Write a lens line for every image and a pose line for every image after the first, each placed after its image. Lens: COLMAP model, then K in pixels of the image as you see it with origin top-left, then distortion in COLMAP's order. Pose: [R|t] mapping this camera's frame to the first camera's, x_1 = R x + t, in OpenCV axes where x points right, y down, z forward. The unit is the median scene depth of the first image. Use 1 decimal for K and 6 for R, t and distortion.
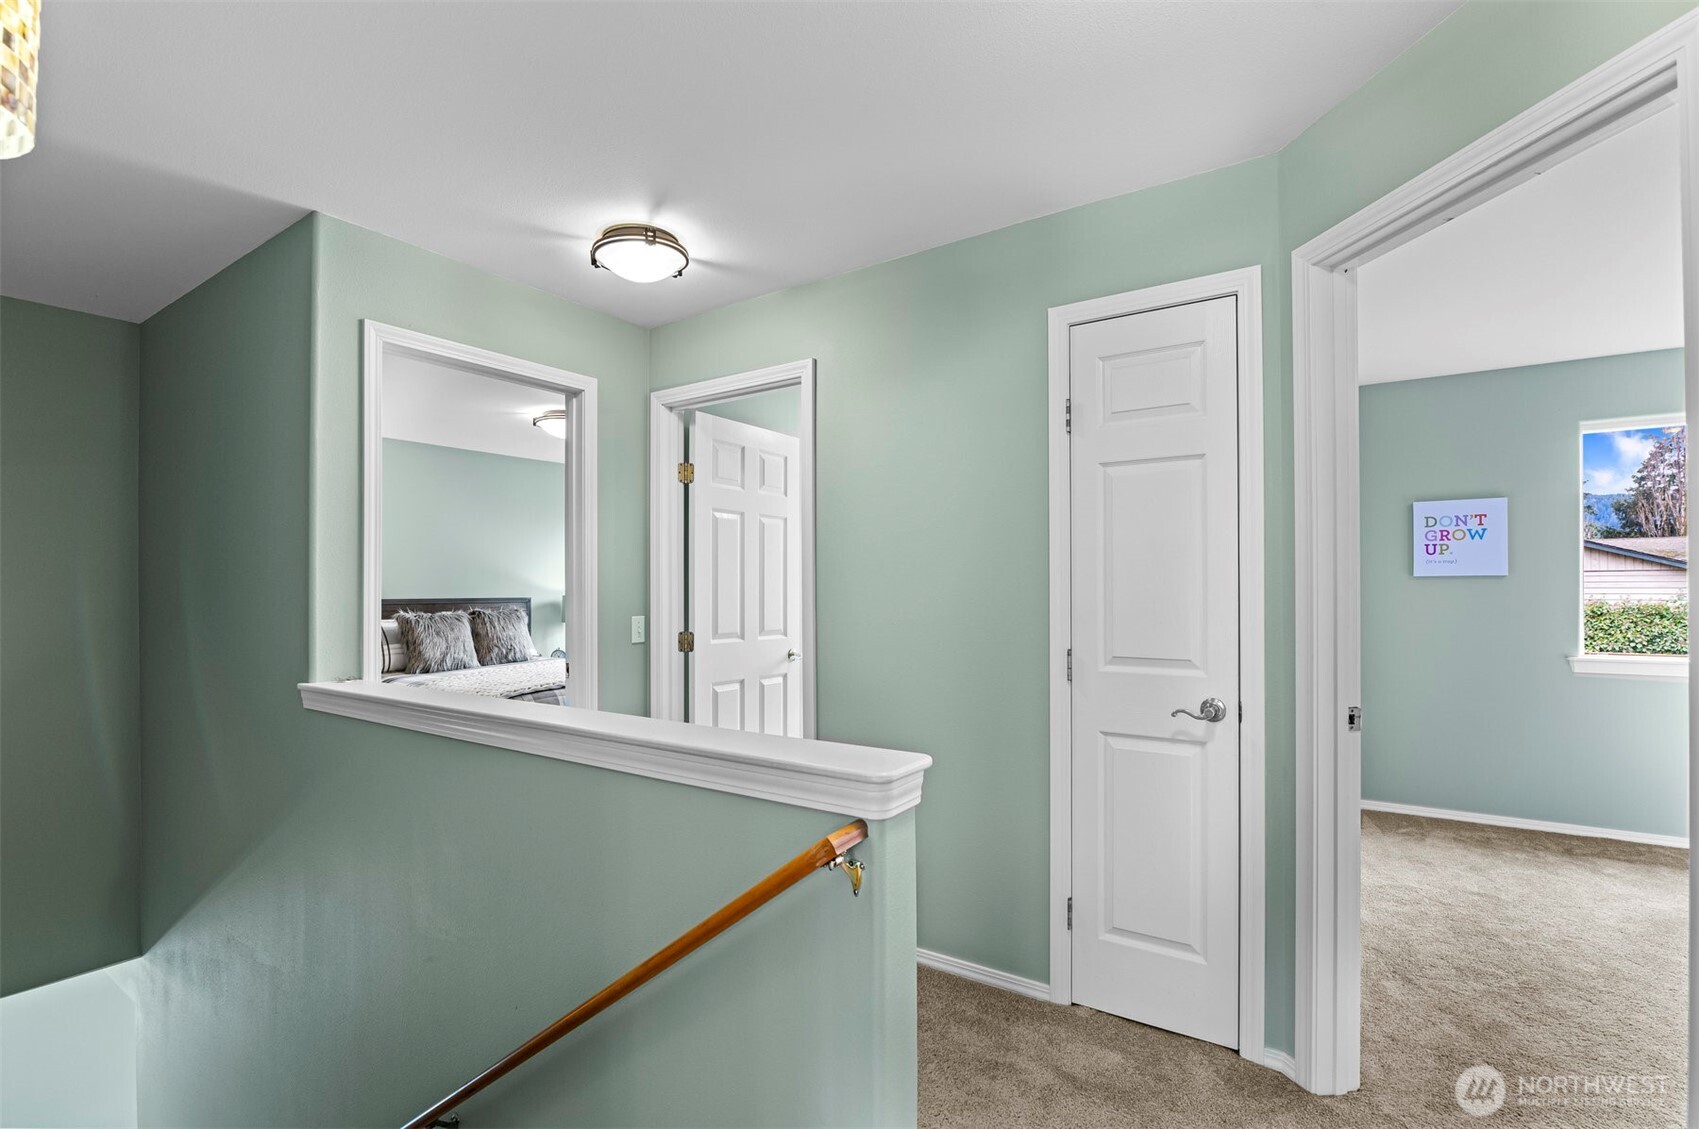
lens RADIAL K [[782.0, 0, 852.5], [0, 782.0, 576.3], [0, 0, 1]] dist [-0.015240, 0.000155]
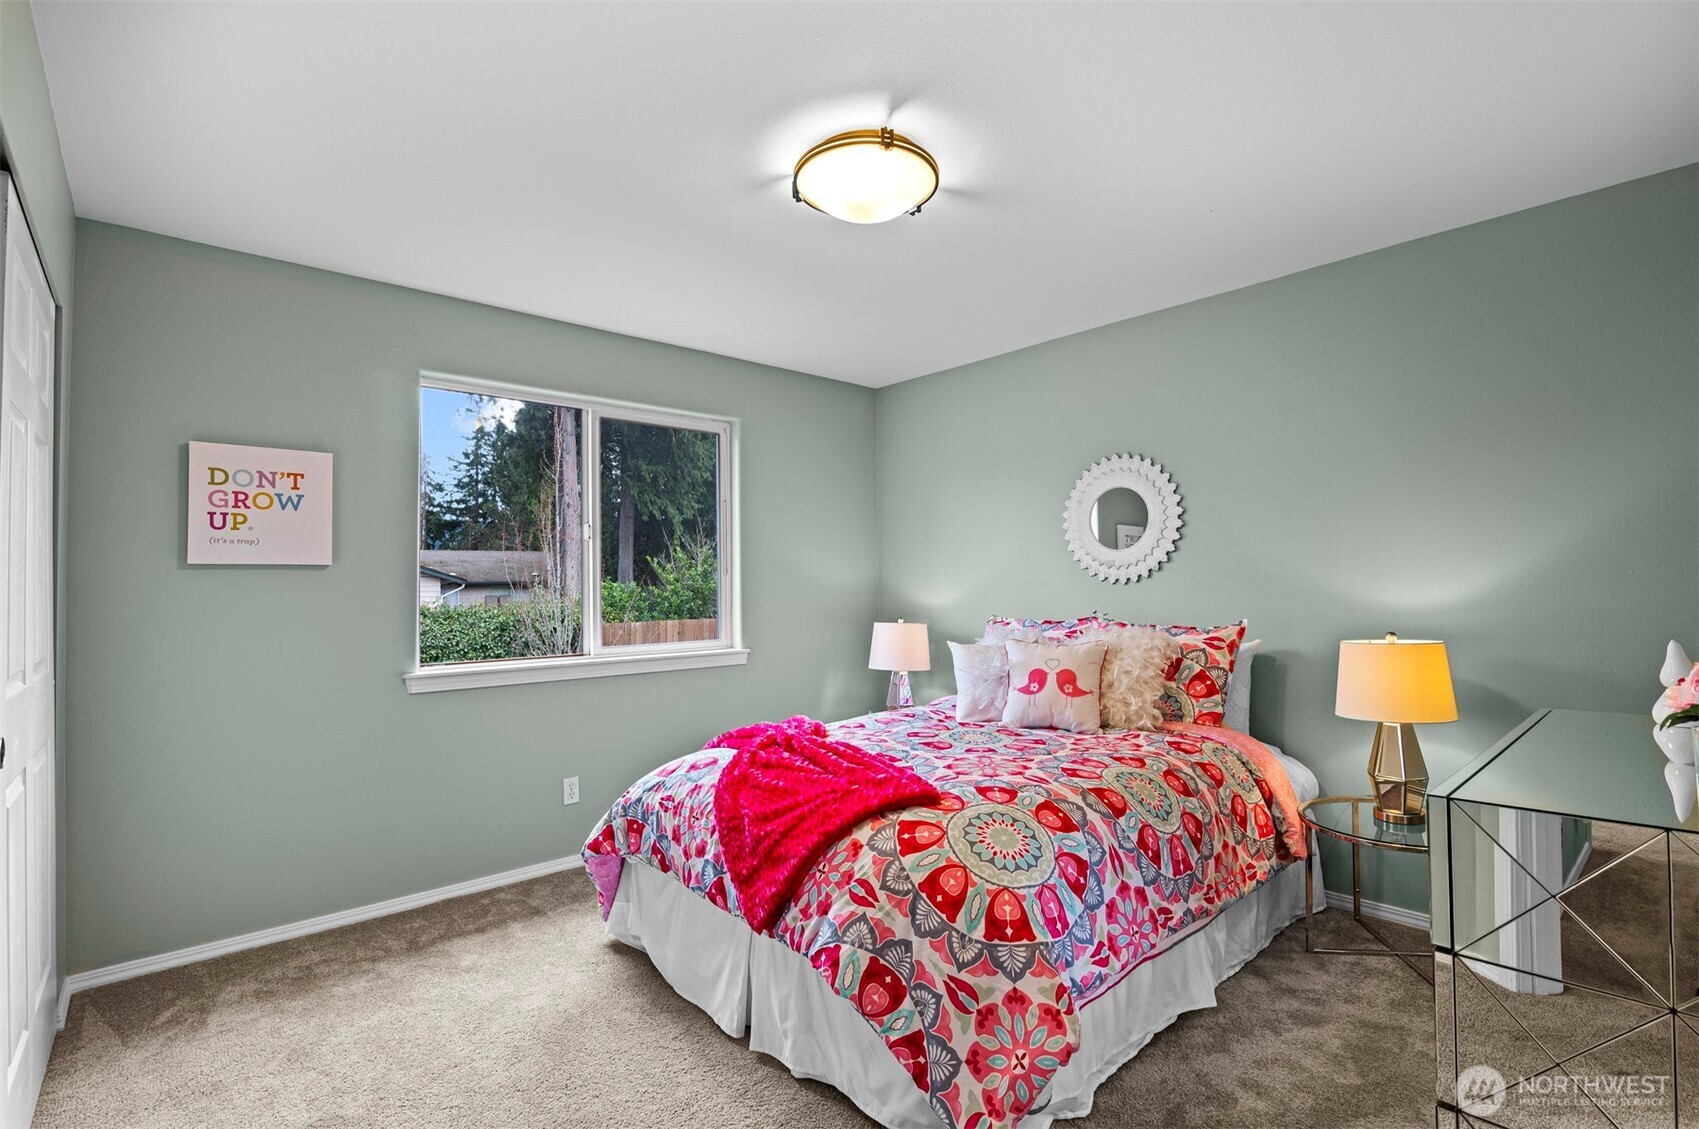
lens RADIAL K [[782.0, 0, 850.2], [0, 782.0, 579.2], [0, 0, 1]] dist [-0.015240, 0.000155]
pose [[0.236847, 0.011187, 0.971483, 0.360048], [-0.006246, 0.999931, -0.009992, 0.020656], [-0.971527, -0.003702, 0.236900, 0.492029]]
